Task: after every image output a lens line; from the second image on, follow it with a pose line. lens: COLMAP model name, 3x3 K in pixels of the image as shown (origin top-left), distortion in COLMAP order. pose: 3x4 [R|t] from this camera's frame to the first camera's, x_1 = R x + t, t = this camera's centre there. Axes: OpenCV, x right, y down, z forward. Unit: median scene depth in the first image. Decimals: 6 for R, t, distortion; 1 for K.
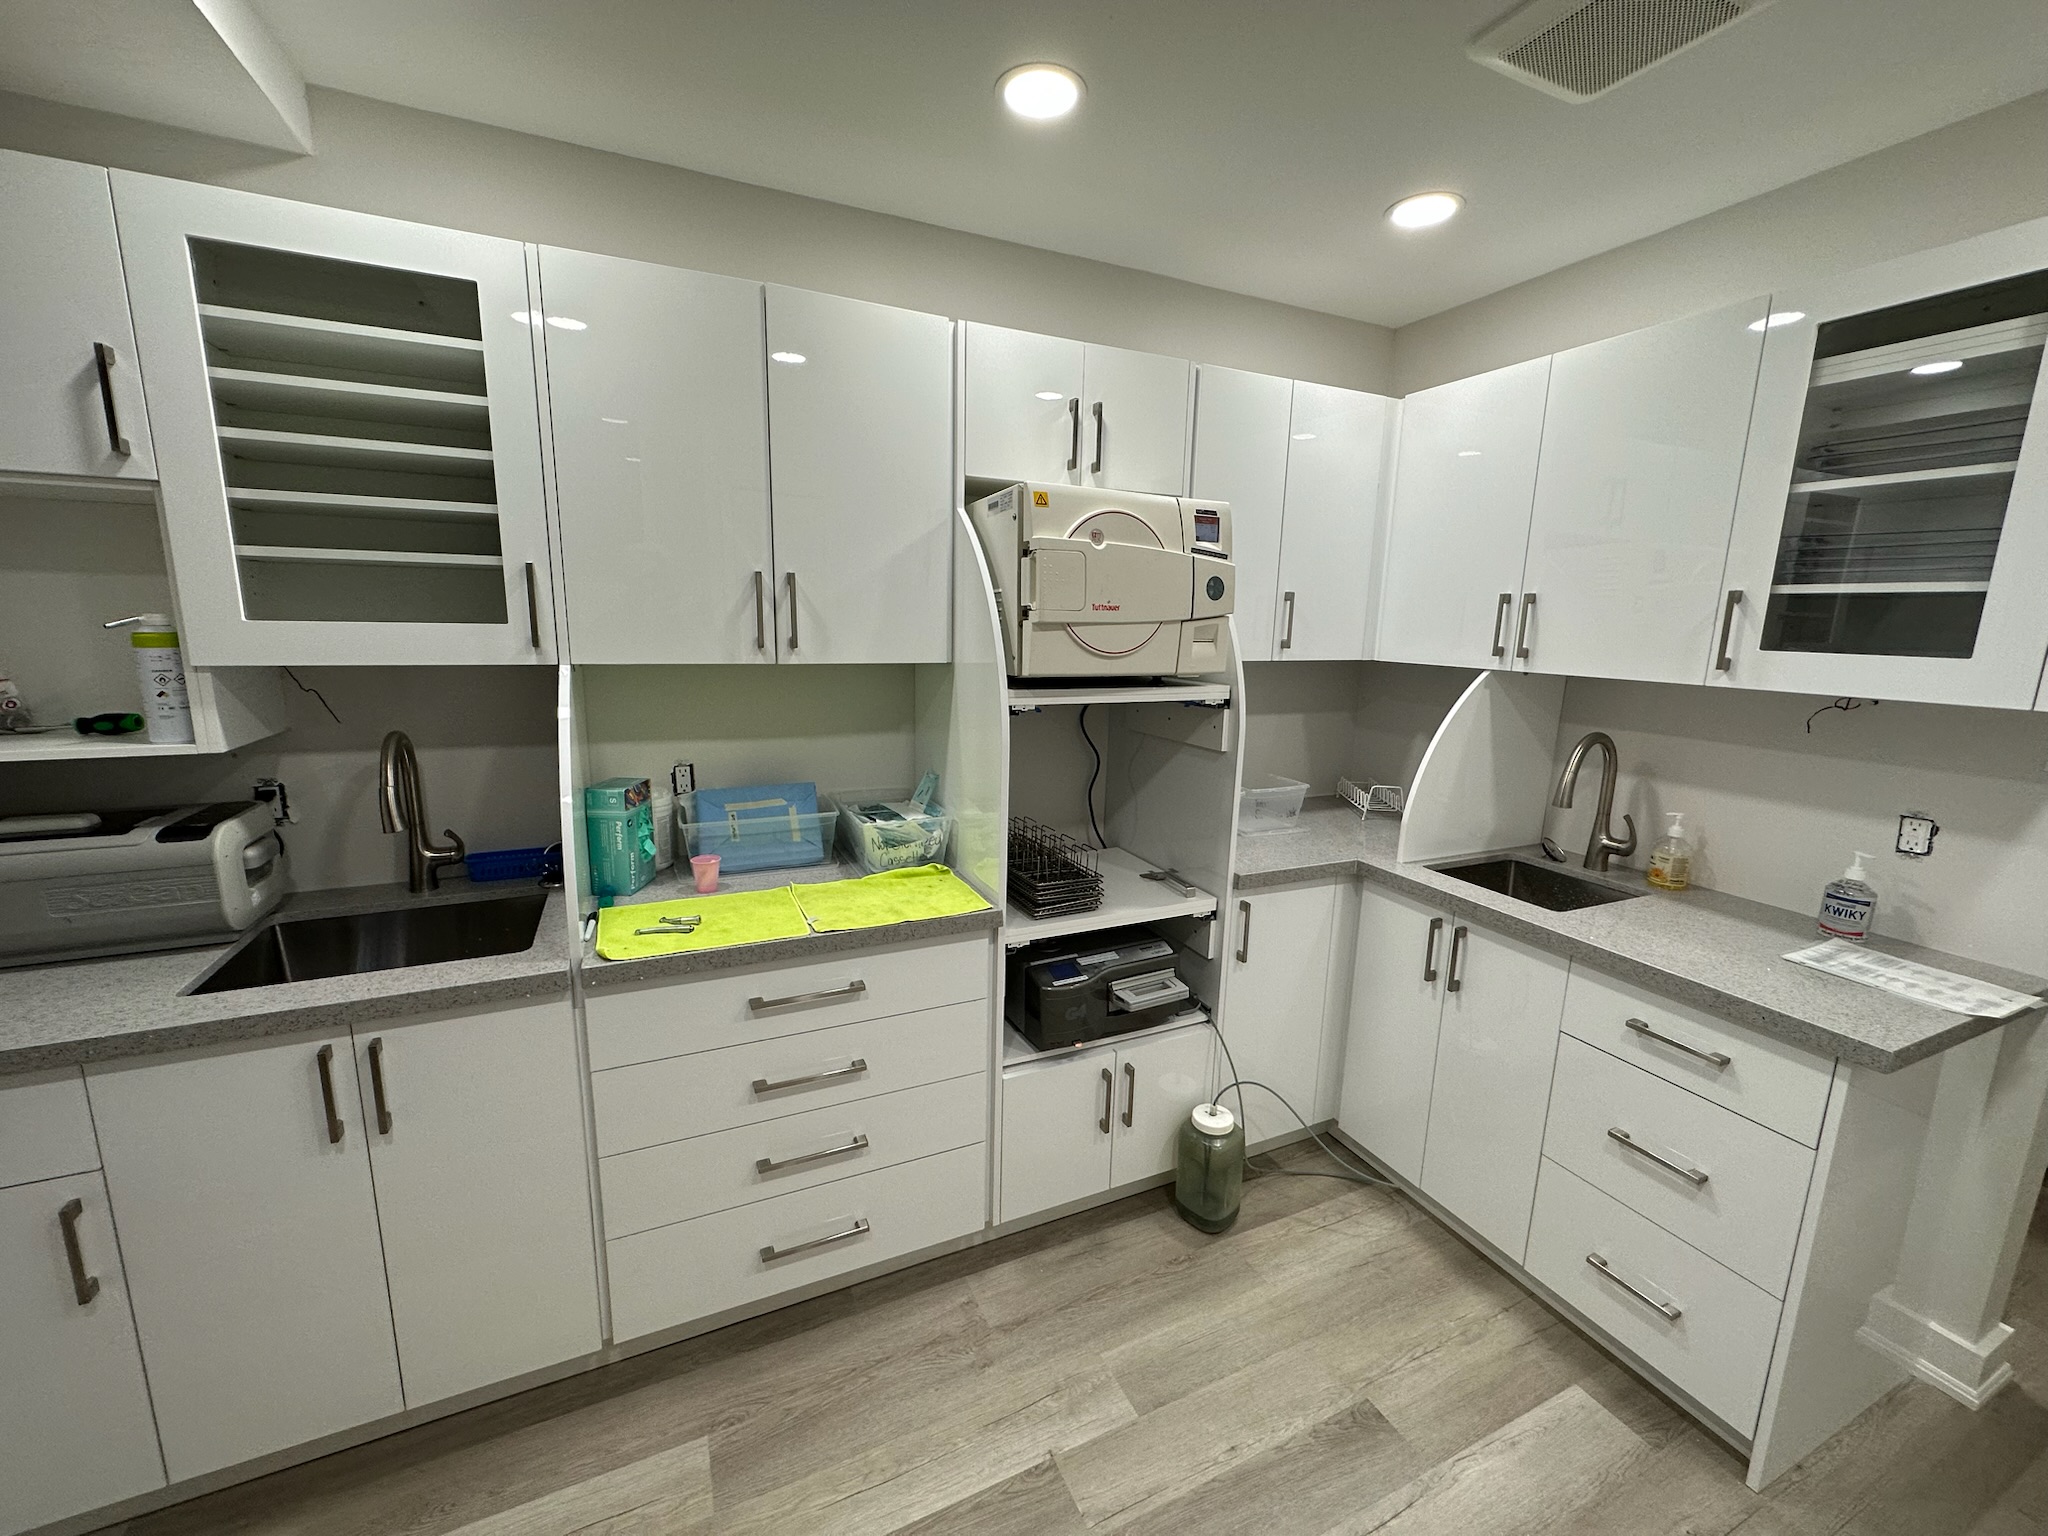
lens RADIAL K [[815.5, 0, 1024.0], [0, 815.5, 768.0], [0, 0, 1]] dist [-0.001973, -0.000524]
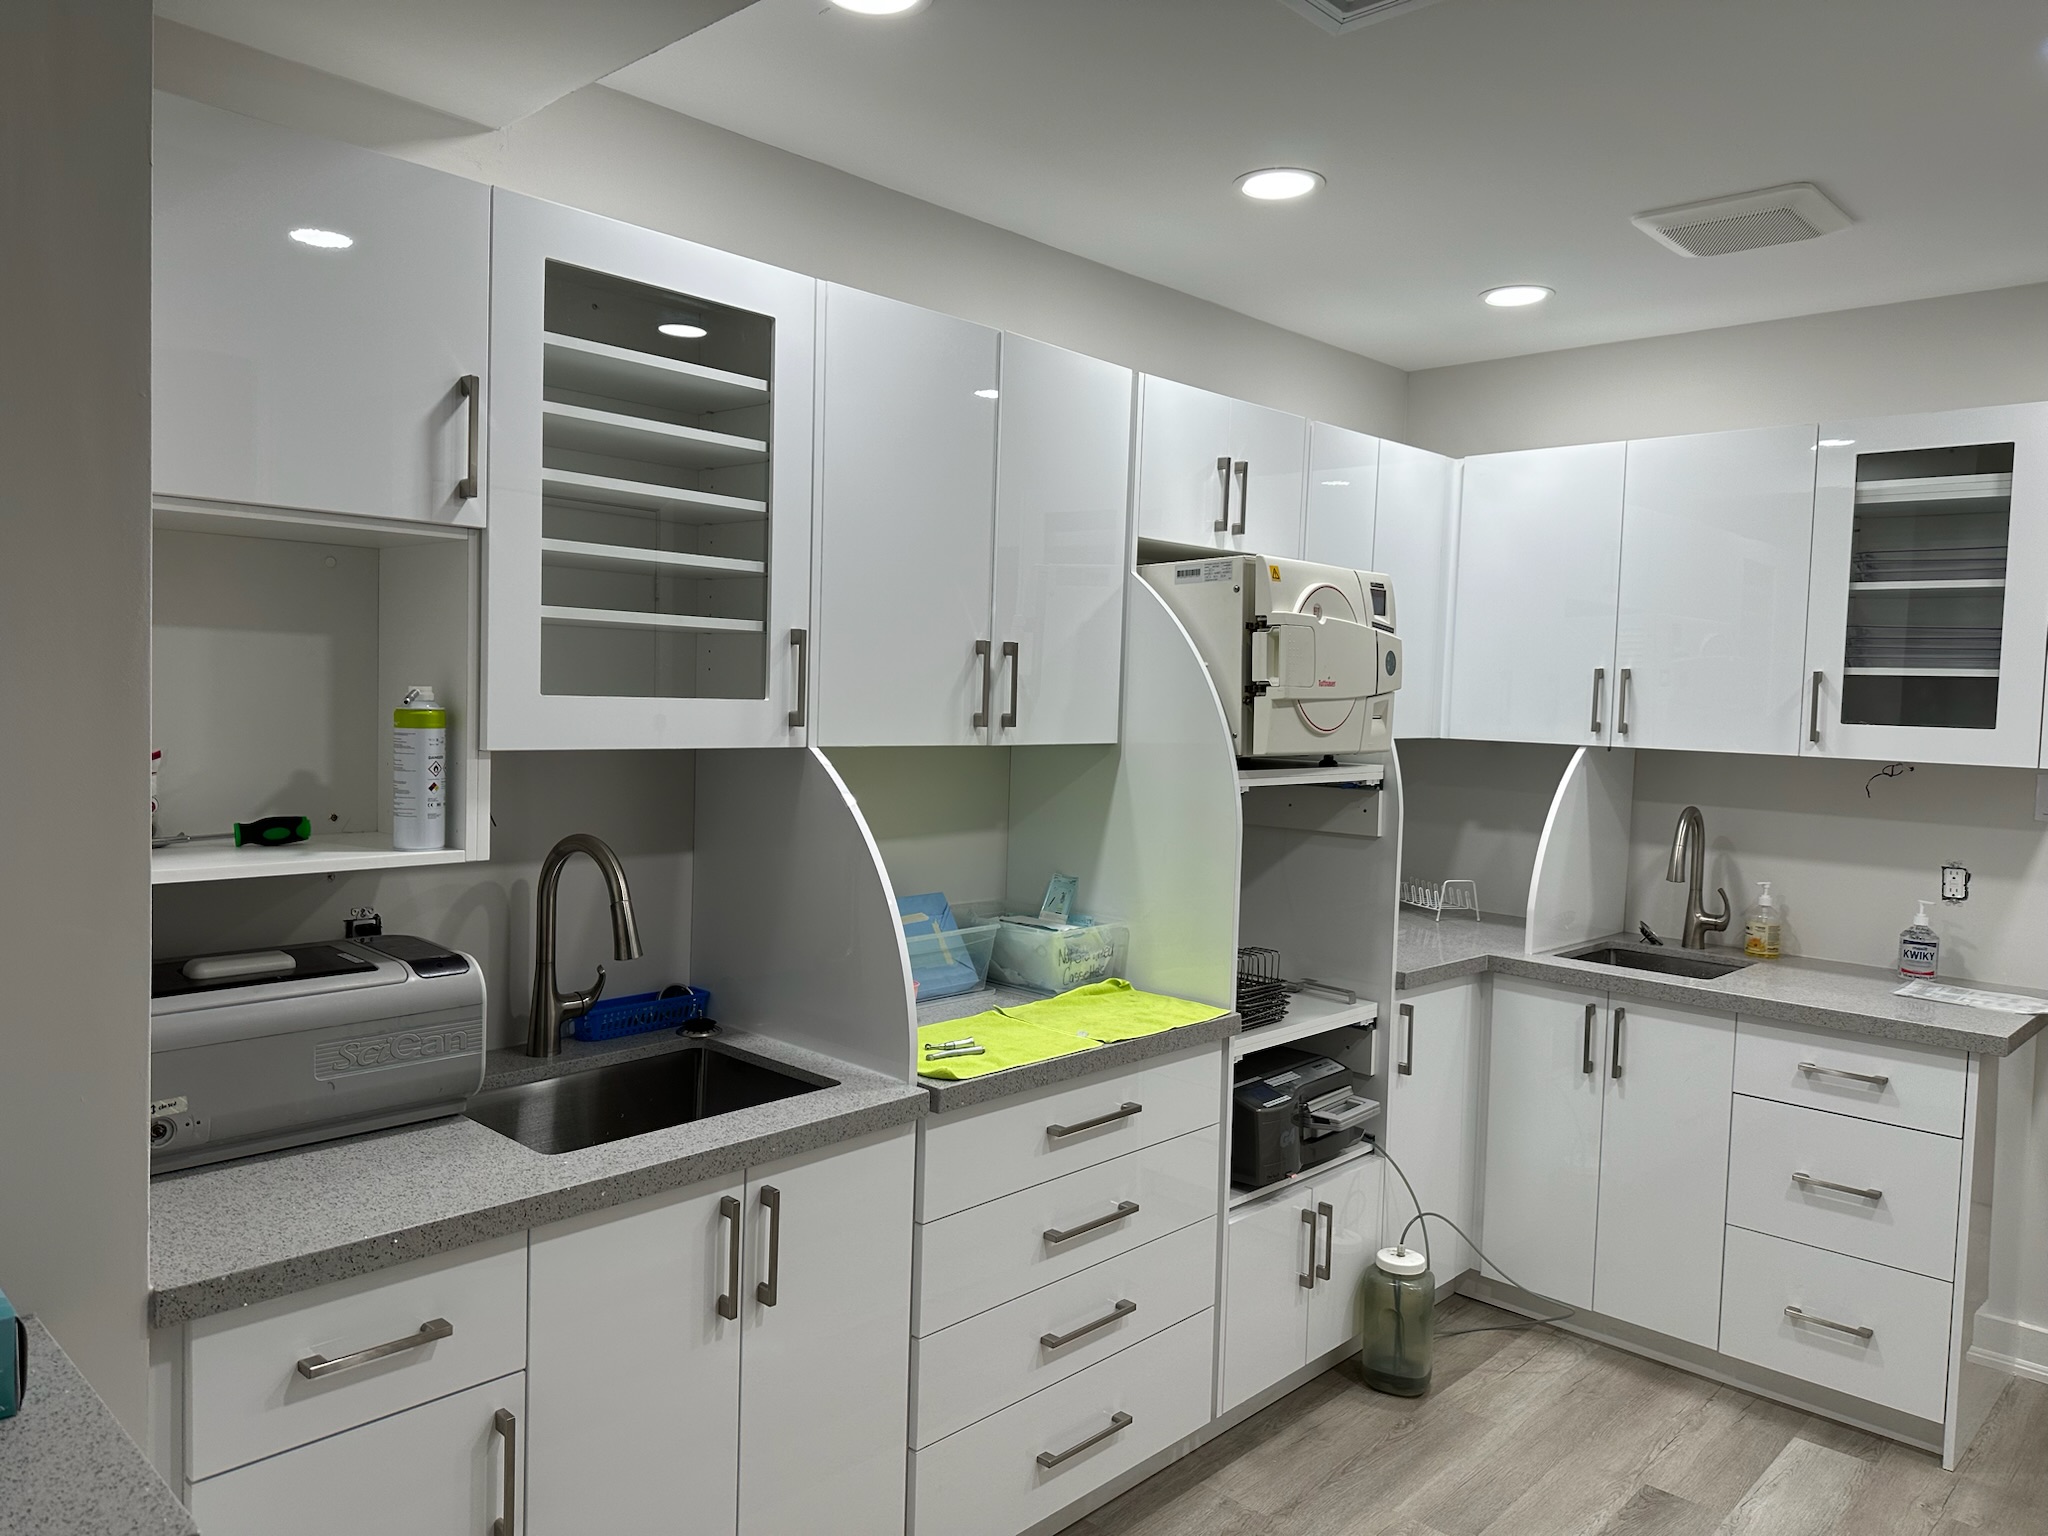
lens RADIAL K [[1452.4, 0, 1024.0], [0, 1452.4, 768.0], [0, 0, 1]] dist [0.067155, -0.073715]
pose [[0.926070, -0.015386, 0.377037, -0.851039], [0.060422, 0.992323, -0.107913, 0.063294], [-0.372482, 0.122716, 0.919890, -0.418214]]
